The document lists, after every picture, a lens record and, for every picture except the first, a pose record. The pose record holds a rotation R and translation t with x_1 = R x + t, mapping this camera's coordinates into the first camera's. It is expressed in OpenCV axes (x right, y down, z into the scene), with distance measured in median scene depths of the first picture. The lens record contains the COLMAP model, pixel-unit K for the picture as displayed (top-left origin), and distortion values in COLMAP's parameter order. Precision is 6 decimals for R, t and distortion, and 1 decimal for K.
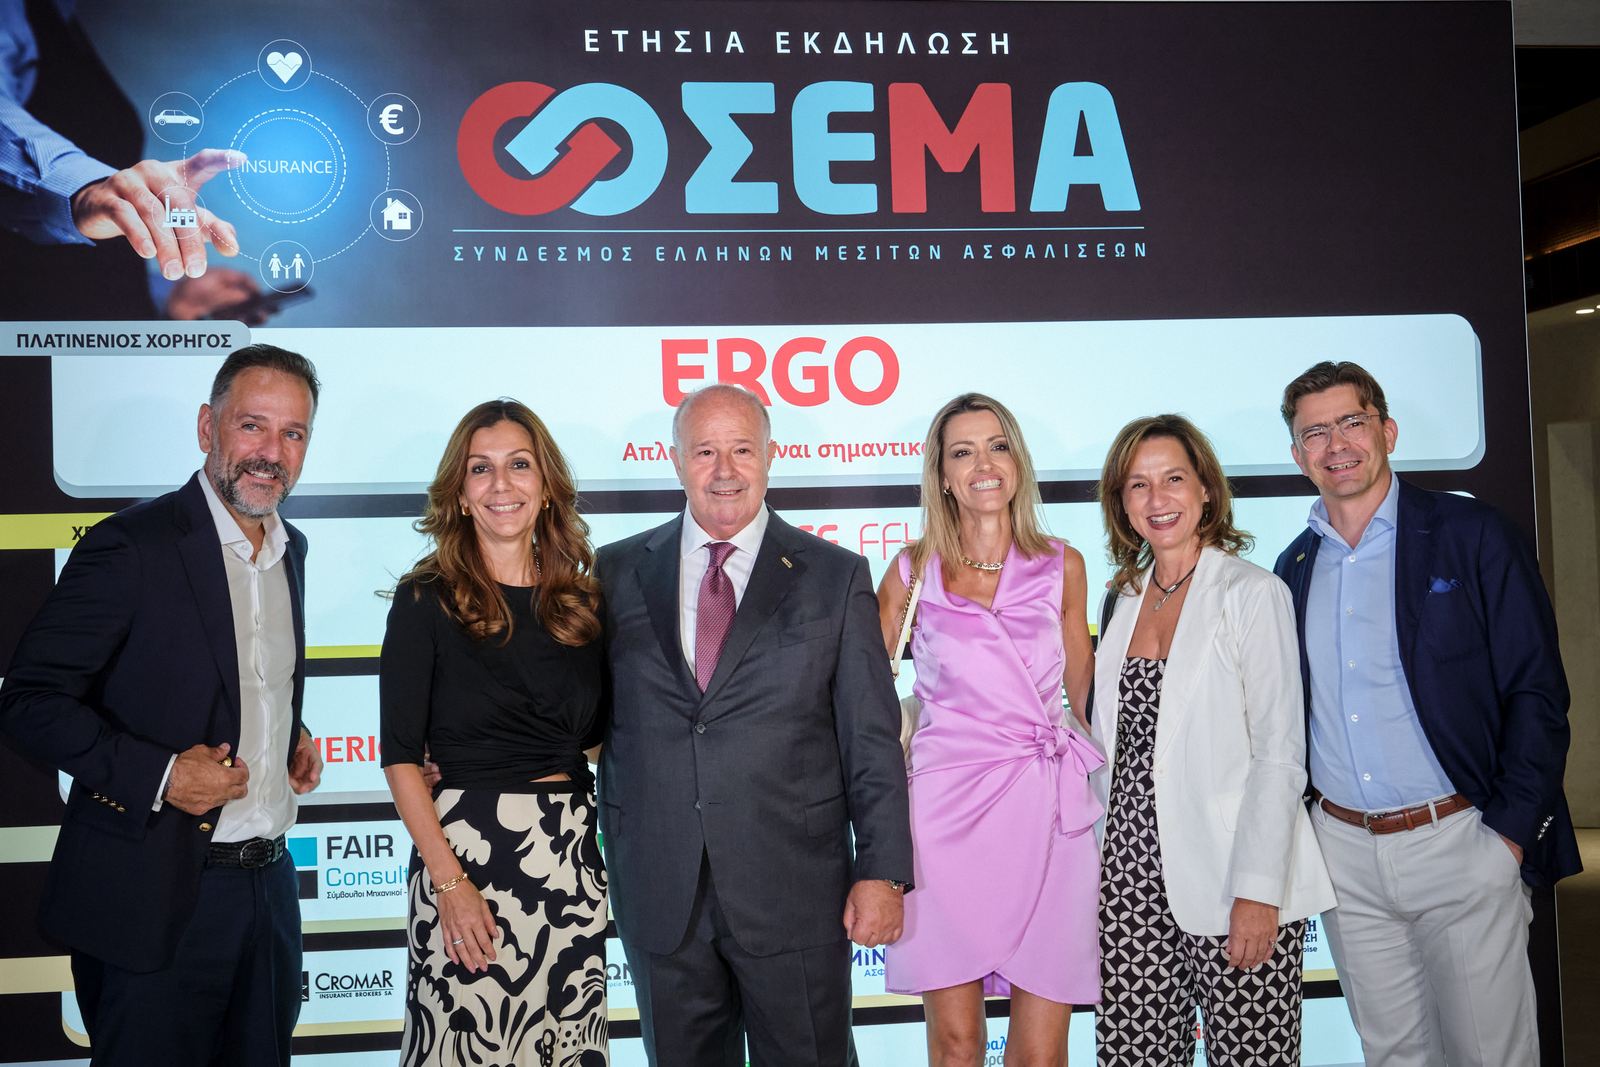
lens RADIAL K [[1978.0, 0, 758.2], [0, 1978.0, 523.3], [0, 0, 1]] dist [0.002102, 0.000000]
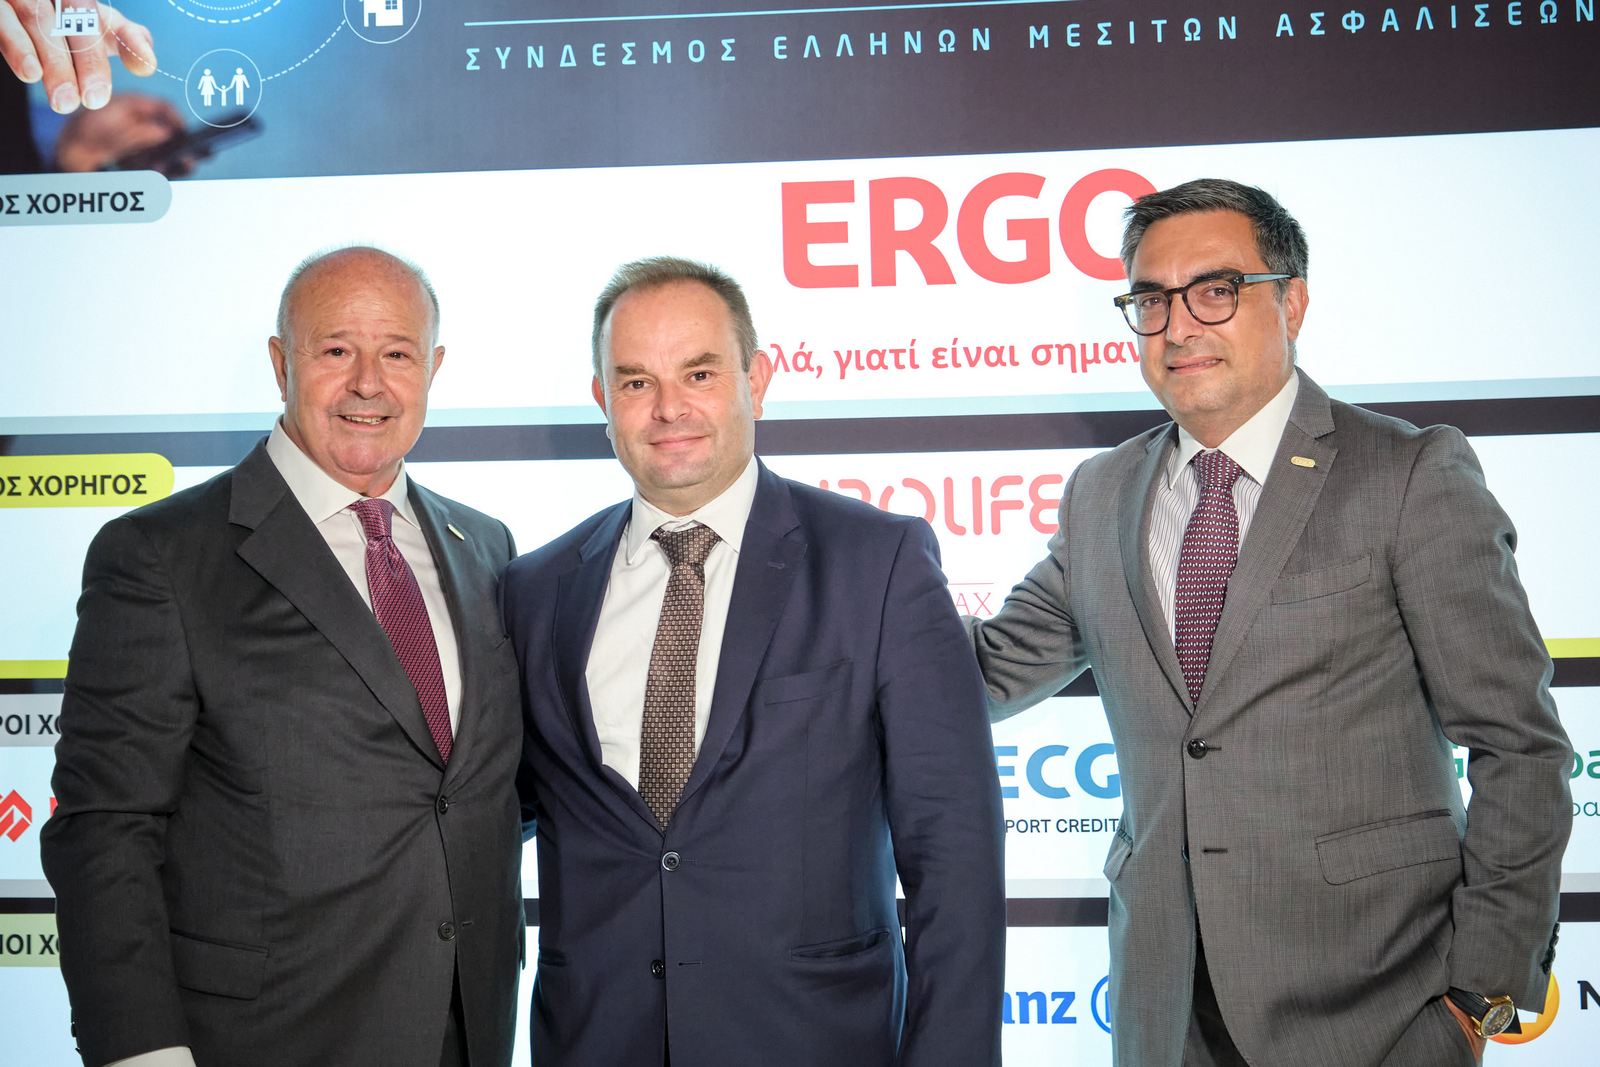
lens RADIAL K [[2912.6, 0, 754.4], [0, 2912.6, 470.0], [0, 0, 1]] dist [0.011611, 0.000000]
pose [[0.967105, -0.000936, -0.254374, 0.180490], [0.002209, 0.999986, 0.004719, -0.005030], [0.254366, -0.005126, 0.967094, 0.091920]]
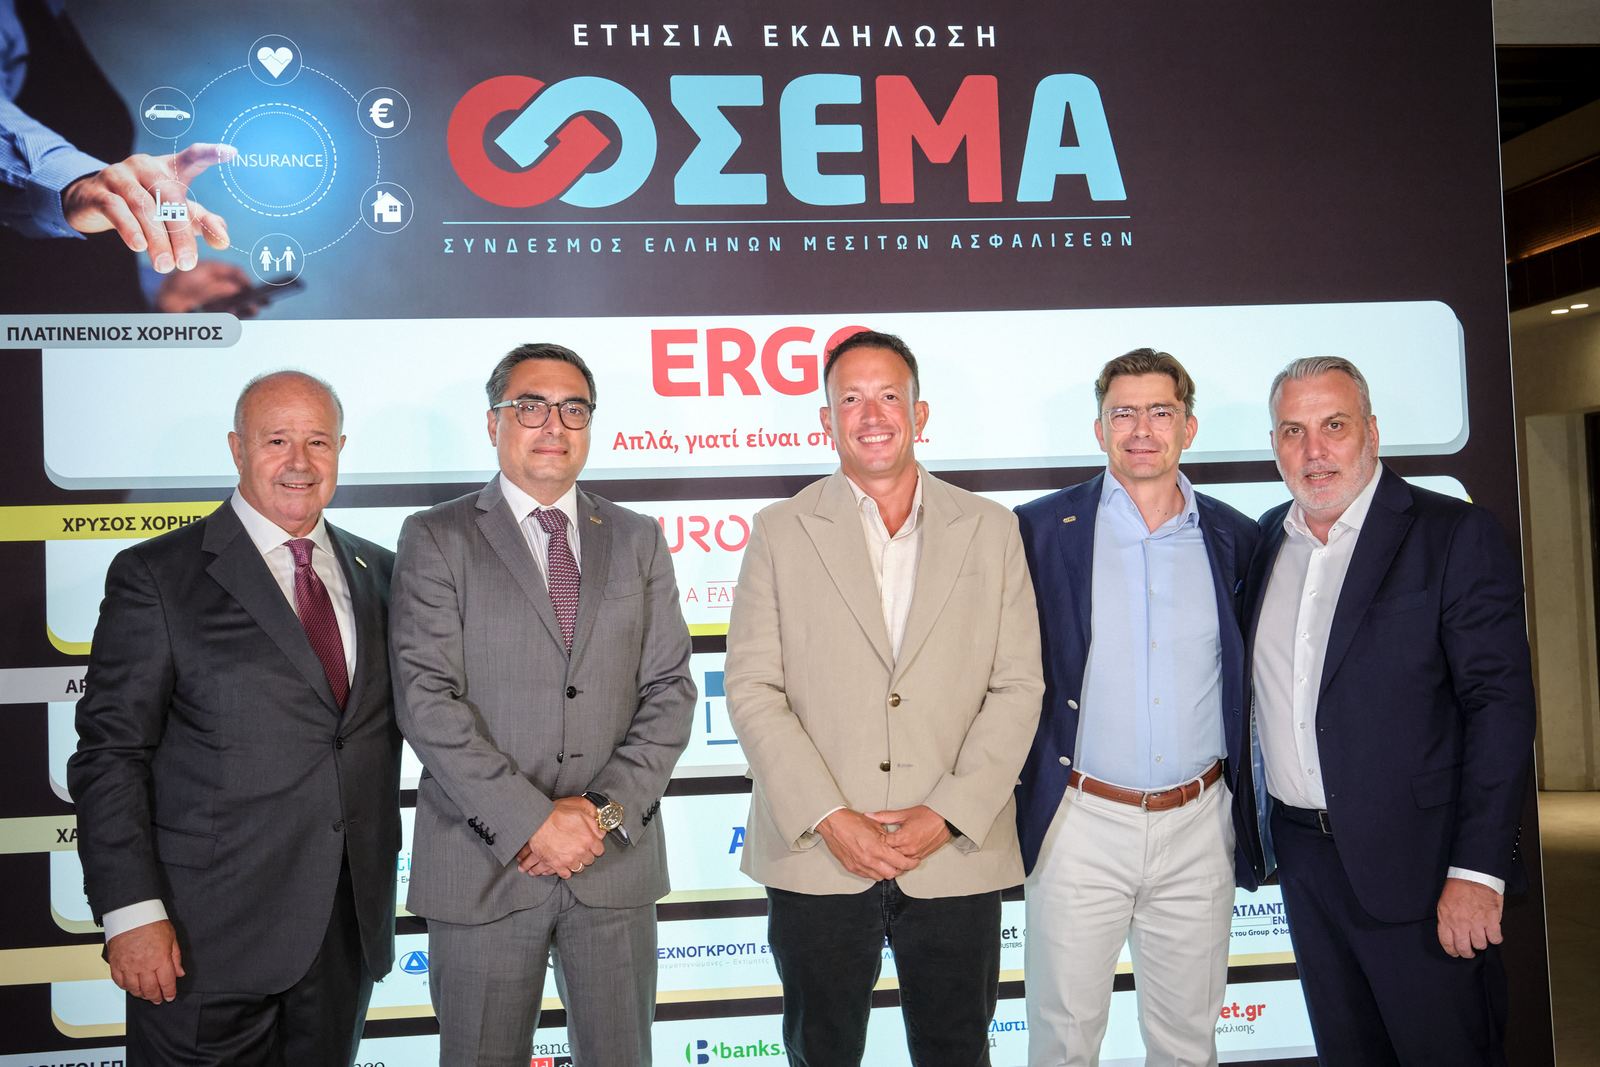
lens RADIAL K [[1814.1, 0, 796.4], [0, 1814.1, 496.5], [0, 0, 1]] dist [0.008958, 0.000000]
pose [[0.999981, -0.005442, -0.002835, 0.027309], [0.005423, 0.999963, -0.006641, -0.001338], [0.002871, 0.006625, 0.999974, 0.074972]]
